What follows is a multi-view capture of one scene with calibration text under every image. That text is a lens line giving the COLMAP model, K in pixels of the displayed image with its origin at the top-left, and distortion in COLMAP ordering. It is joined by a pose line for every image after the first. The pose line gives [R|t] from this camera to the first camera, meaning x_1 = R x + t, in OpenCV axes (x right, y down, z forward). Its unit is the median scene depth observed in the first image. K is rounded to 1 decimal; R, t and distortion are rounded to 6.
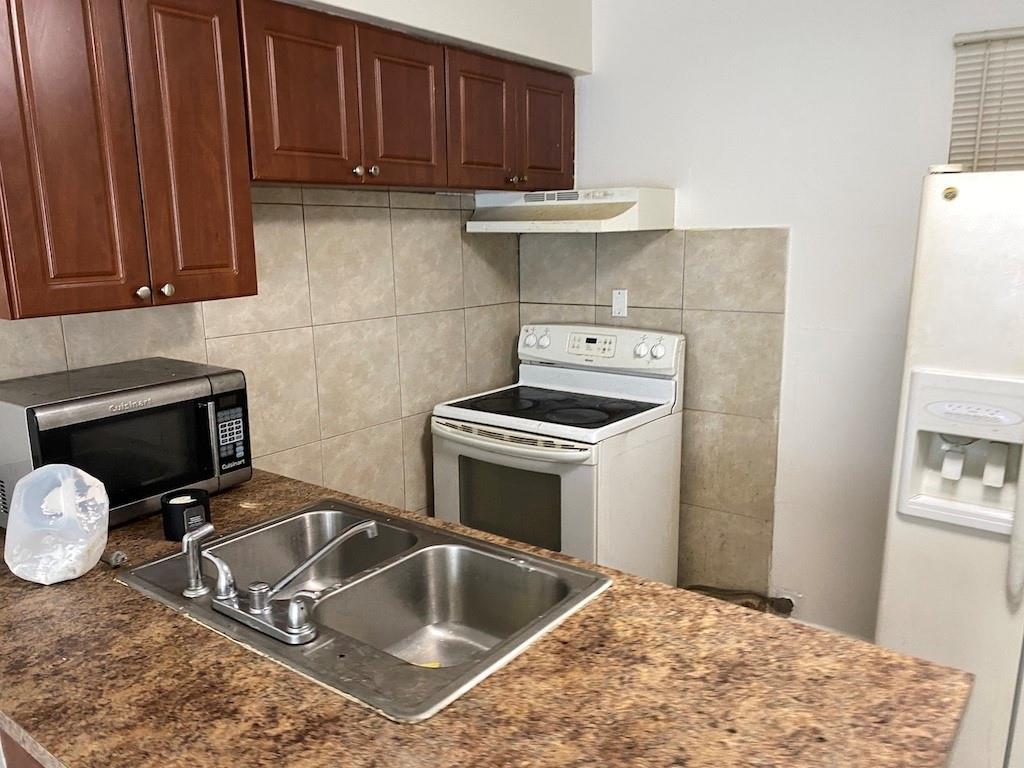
lens RADIAL K [[786.7, 0, 501.9], [0, 786.7, 396.5], [0, 0, 1]] dist [0.035132, -0.032675]
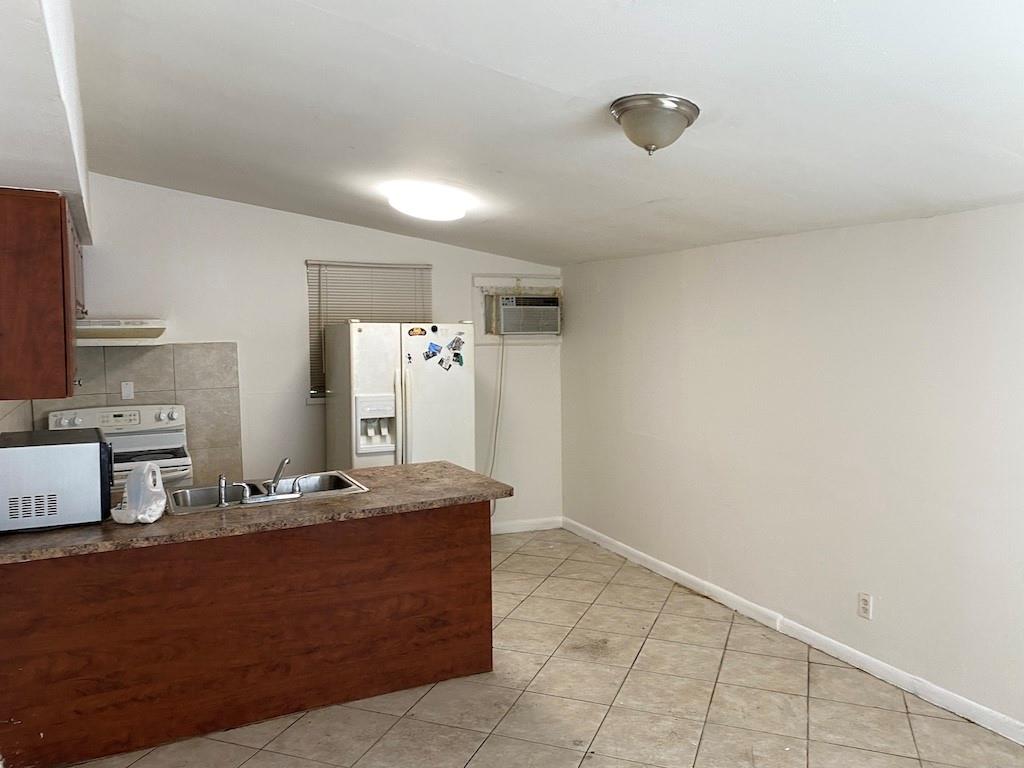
lens RADIAL K [[786.7, 0, 521.9], [0, 786.7, 374.5], [0, 0, 1]] dist [0.035132, -0.032675]
pose [[0.431464, -0.047861, 0.900860, -1.468126], [0.193101, 0.980347, -0.040401, 0.099679], [-0.881221, 0.191389, 0.432226, -0.564907]]
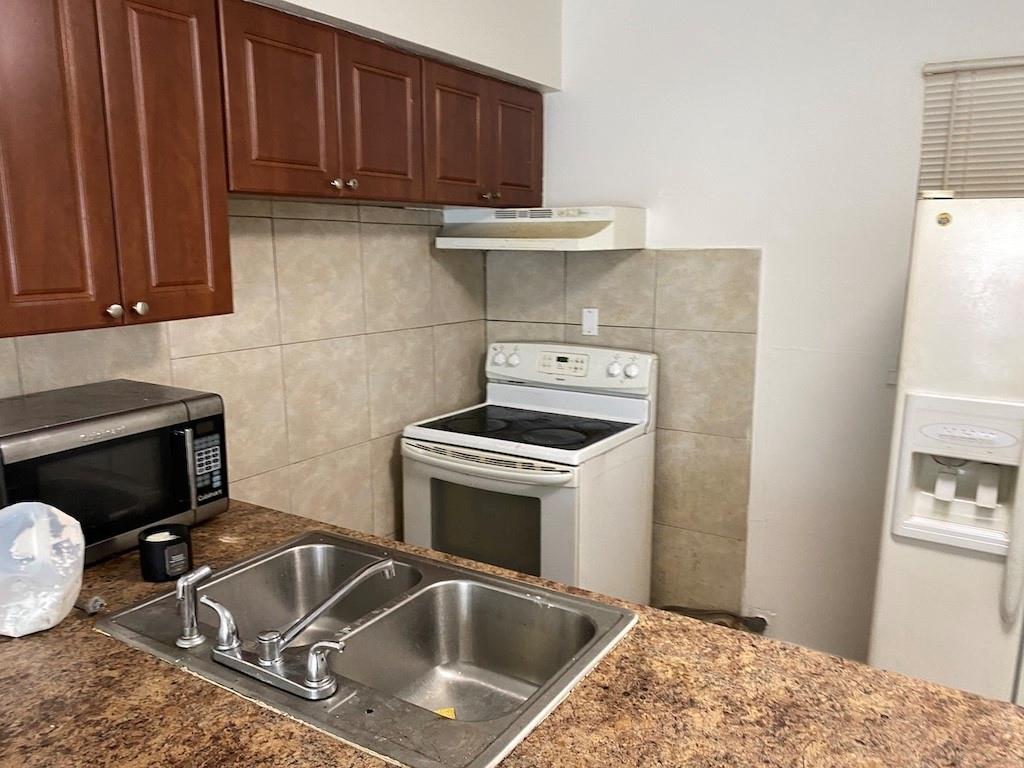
lens RADIAL K [[786.7, 0, 501.6], [0, 786.7, 396.3], [0, 0, 1]] dist [0.035132, -0.032675]
pose [[0.996068, -0.003127, 0.088532, -0.079632], [0.004734, 0.999828, -0.017944, -0.012156], [-0.088461, 0.018293, 0.995912, 0.040314]]
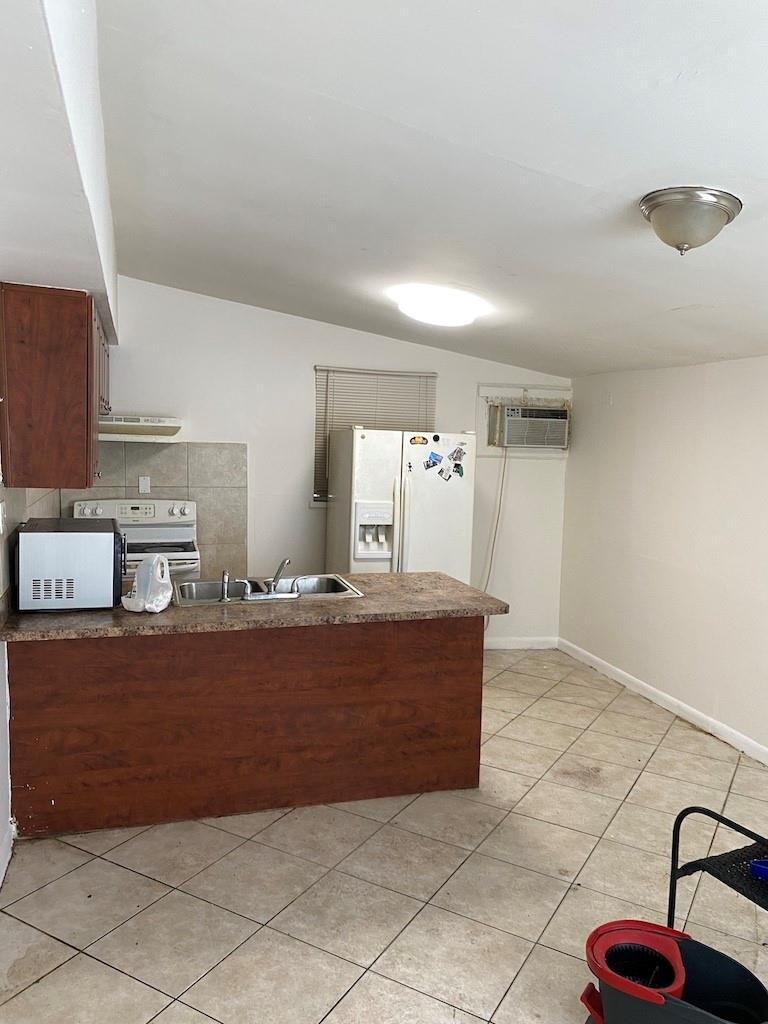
lens RADIAL K [[786.7, 0, 419.8], [0, 786.7, 519.4], [0, 0, 1]] dist [0.035132, -0.032675]
pose [[0.544953, -0.058018, 0.836457, -1.460278], [0.136444, 0.990442, -0.020195, 0.099462], [-0.827290, 0.125135, 0.547660, -0.559486]]
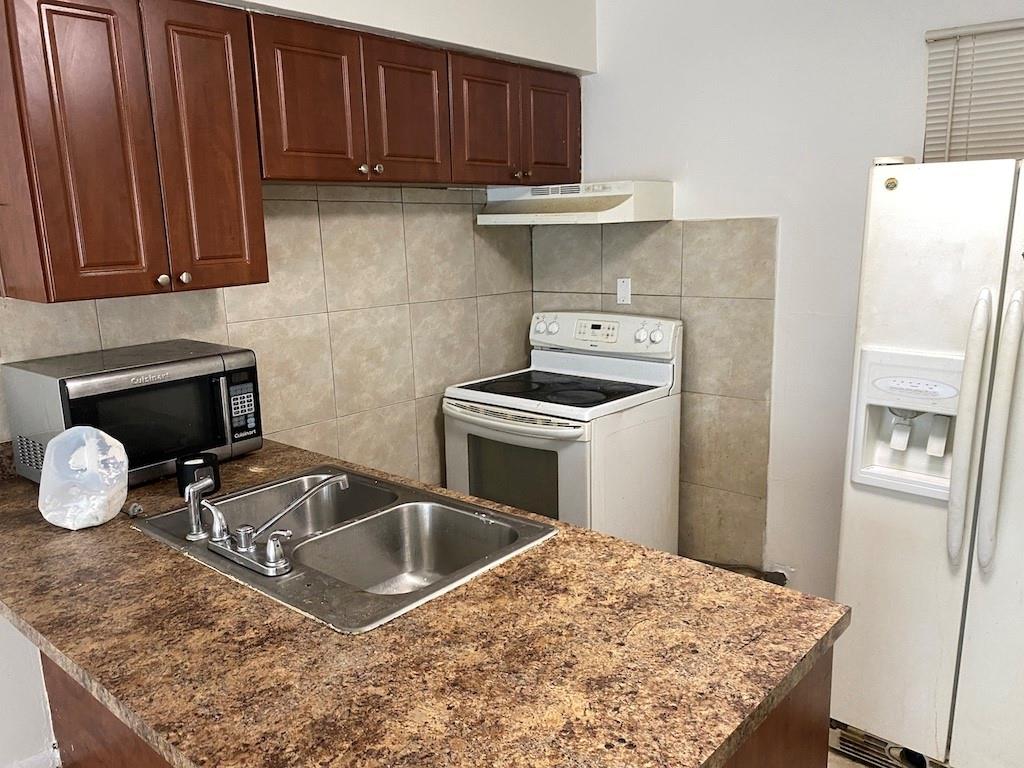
lens RADIAL K [[786.7, 0, 514.5], [0, 786.7, 393.2], [0, 0, 1]] dist [0.035132, -0.032675]
pose [[0.998424, 0.002165, -0.056070, 0.102367], [-0.002006, 0.999994, 0.002896, 0.024143], [0.056076, -0.002779, 0.998423, -0.093232]]
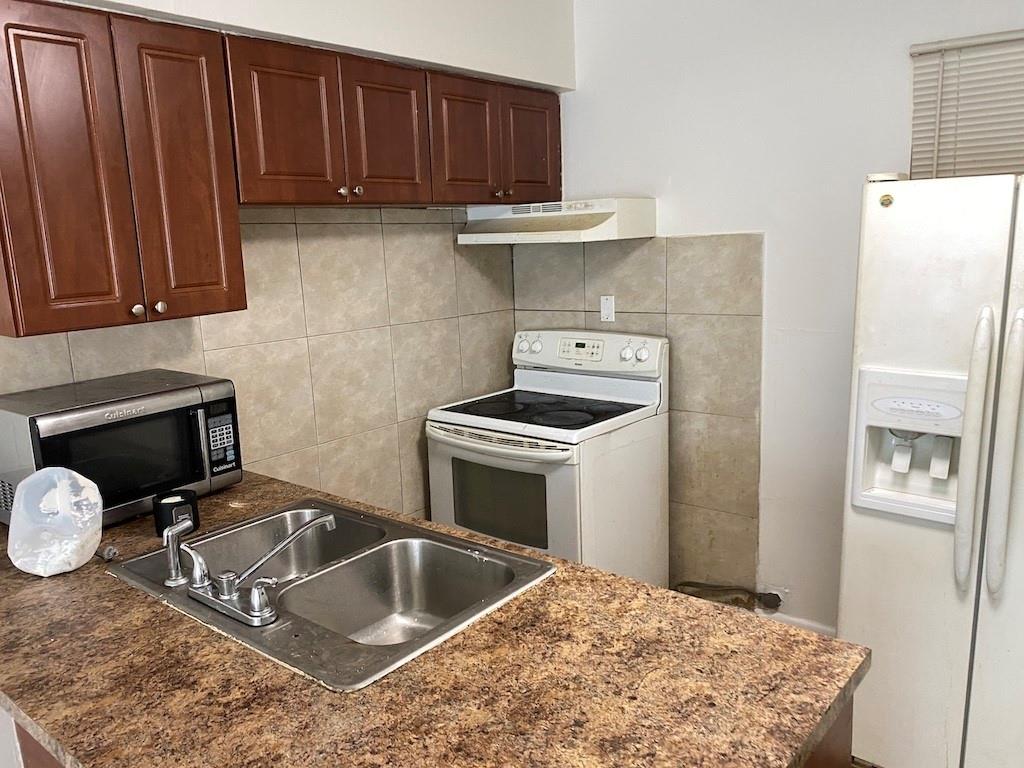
lens RADIAL K [[786.7, 0, 501.4], [0, 786.7, 387.4], [0, 0, 1]] dist [0.035132, -0.032675]
pose [[0.998996, -0.016951, -0.041471, 0.083130], [0.016166, 0.999685, -0.019208, 0.003946], [0.041784, 0.018518, 0.998955, -0.061140]]
